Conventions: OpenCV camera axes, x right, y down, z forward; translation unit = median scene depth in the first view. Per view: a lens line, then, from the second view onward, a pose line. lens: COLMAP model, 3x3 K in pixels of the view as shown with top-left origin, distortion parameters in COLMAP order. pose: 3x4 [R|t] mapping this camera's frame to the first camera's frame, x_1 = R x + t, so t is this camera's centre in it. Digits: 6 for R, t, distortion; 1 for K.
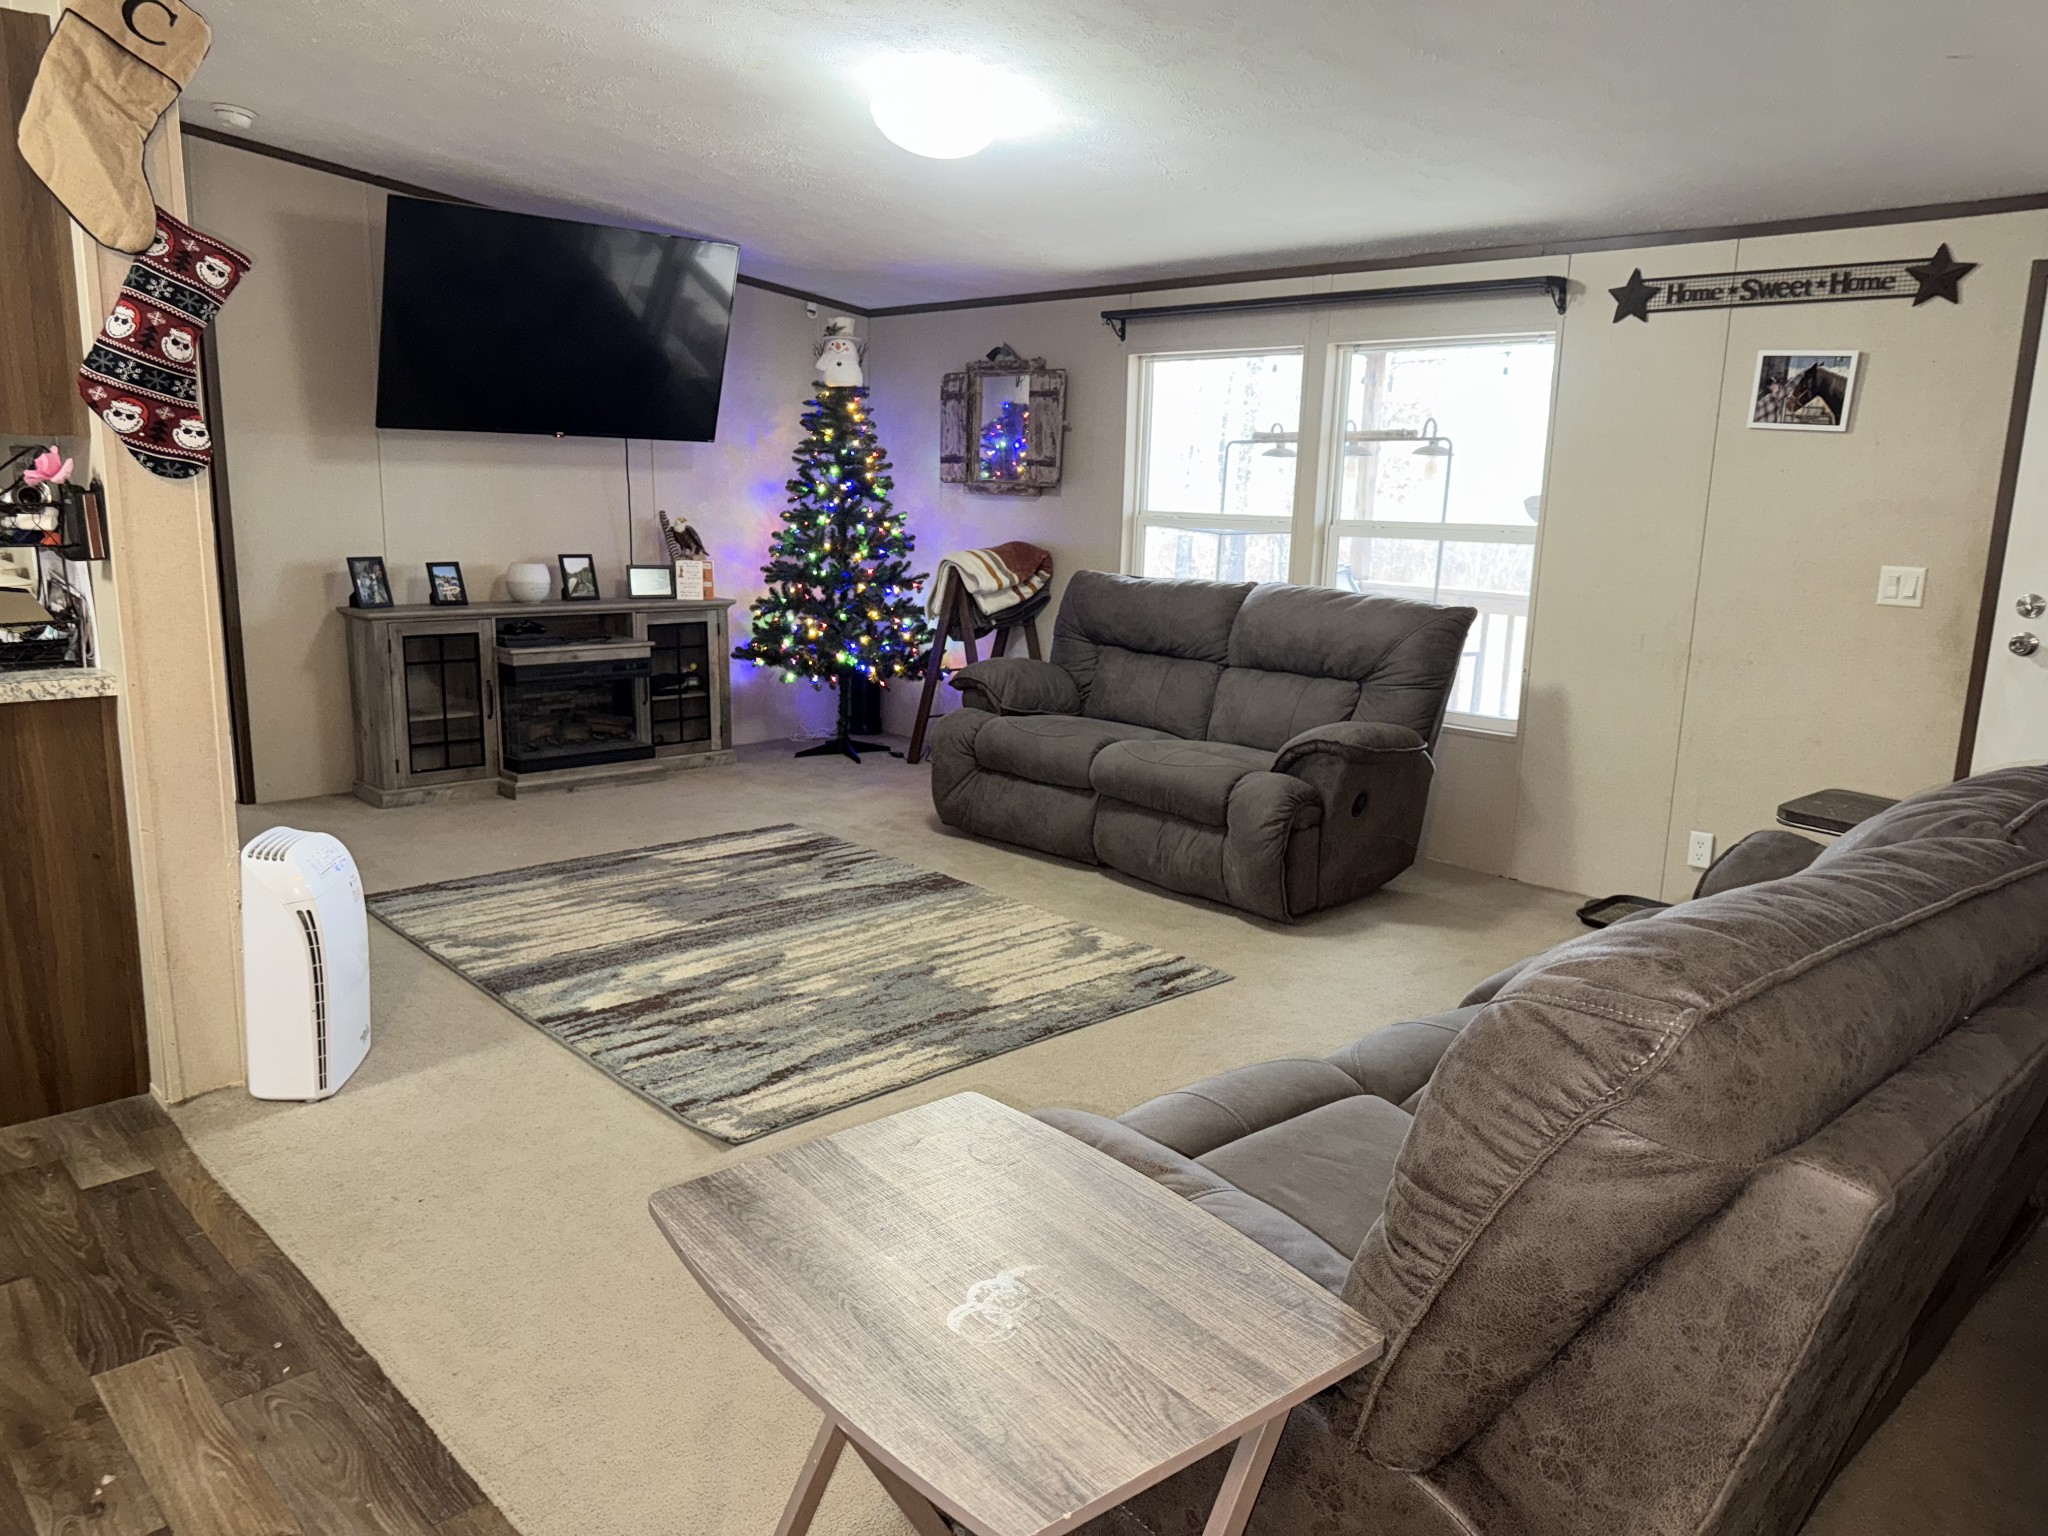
lens RADIAL K [[1436.9, 0, 1037.9], [0, 1436.9, 769.8], [0, 0, 1]] dist [0.124808, -0.175685]
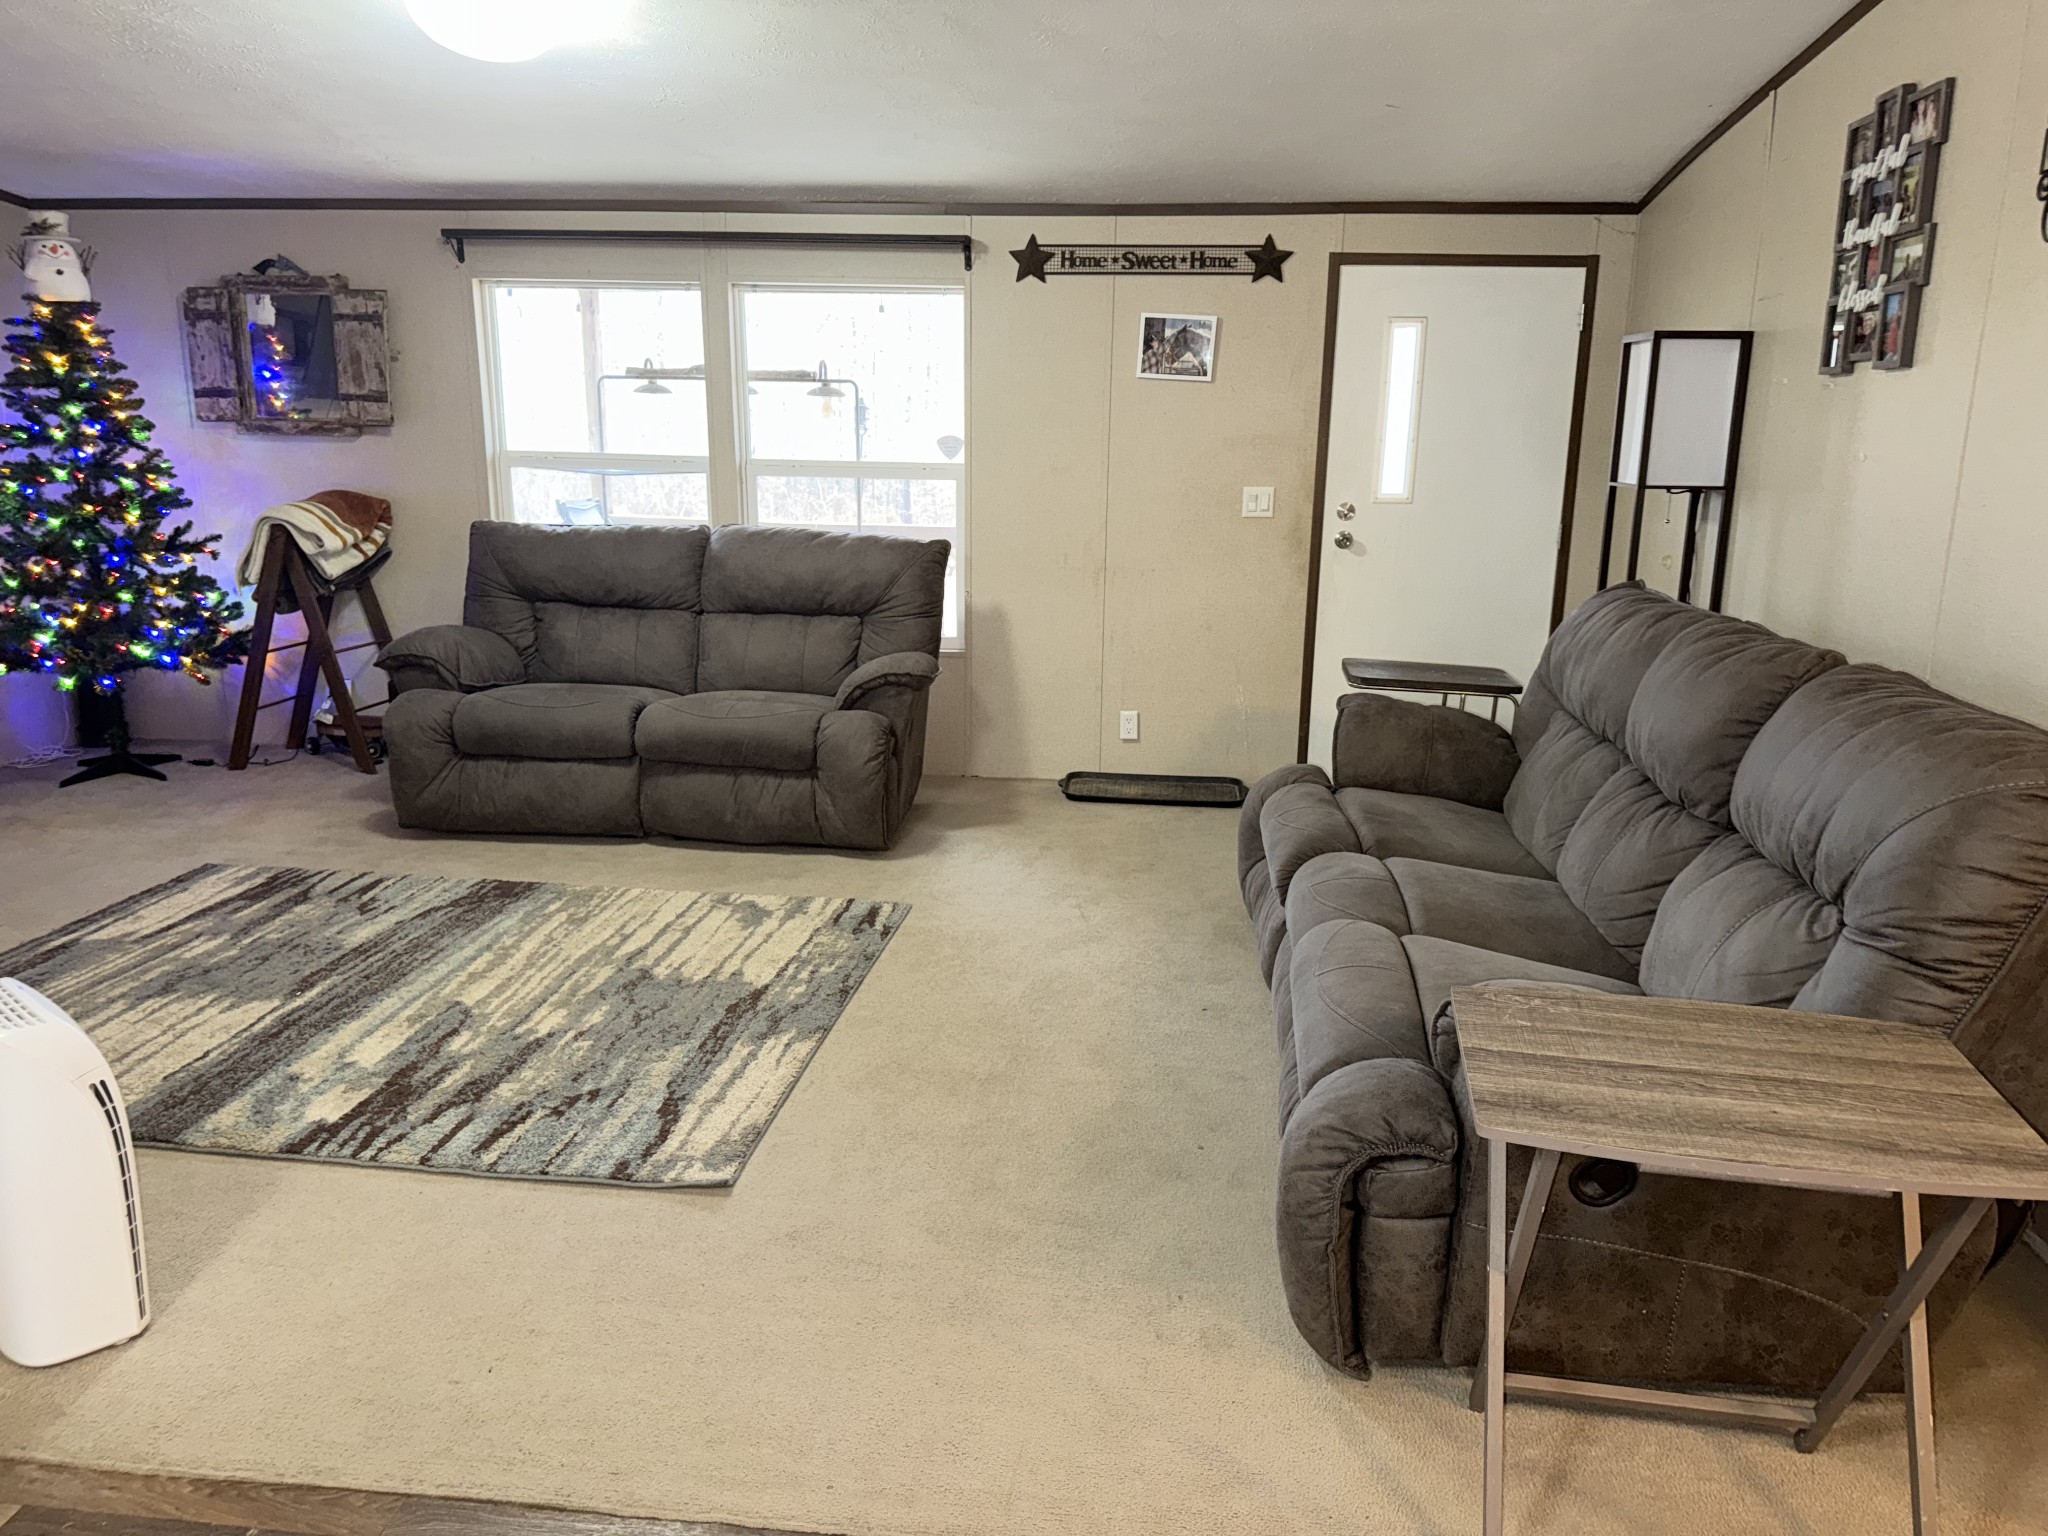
lens RADIAL K [[1436.5, 0, 1020.7], [0, 1436.5, 772.1], [0, 0, 1]] dist [0.116380, -0.156820]
pose [[0.774467, -0.166076, 0.610426, -0.349316], [0.131350, 0.986112, 0.101639, -0.040298], [-0.618828, 0.001463, 0.785525, 0.102724]]
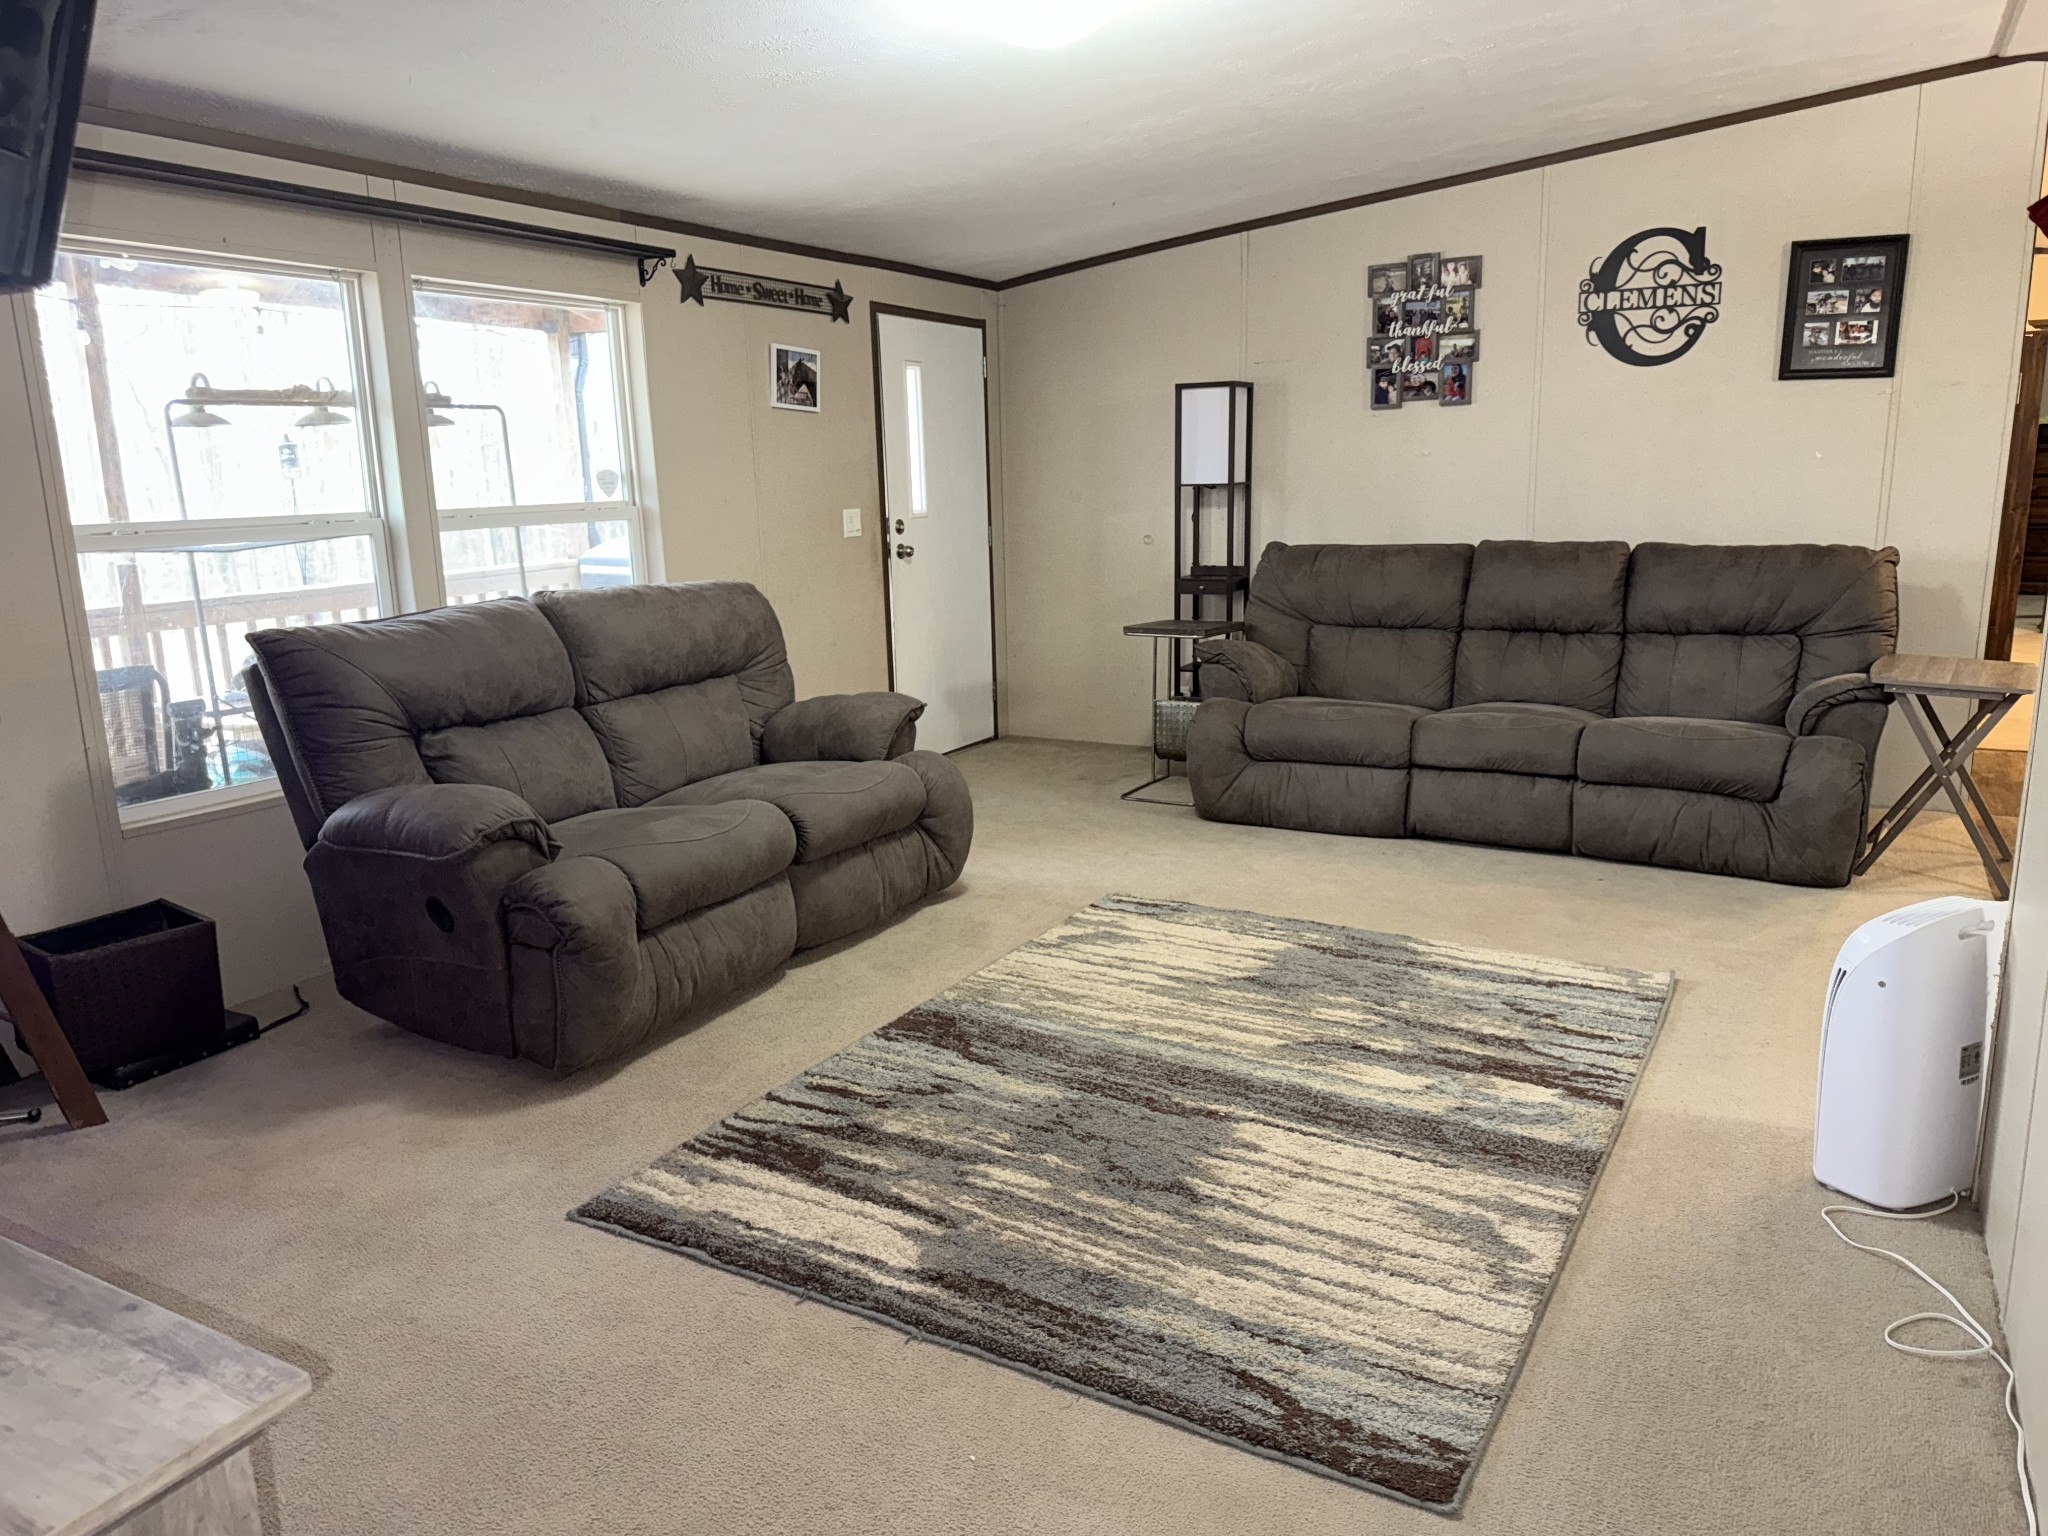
lens RADIAL K [[1412.0, 0, 1045.6], [0, 1412.0, 773.0], [0, 0, 1]] dist [0.154790, -0.329548]
pose [[-0.298164, -0.227942, 0.926898, -0.702759], [0.199249, 0.934812, 0.293983, -0.231436], [-0.933487, 0.272339, -0.233310, 1.052199]]
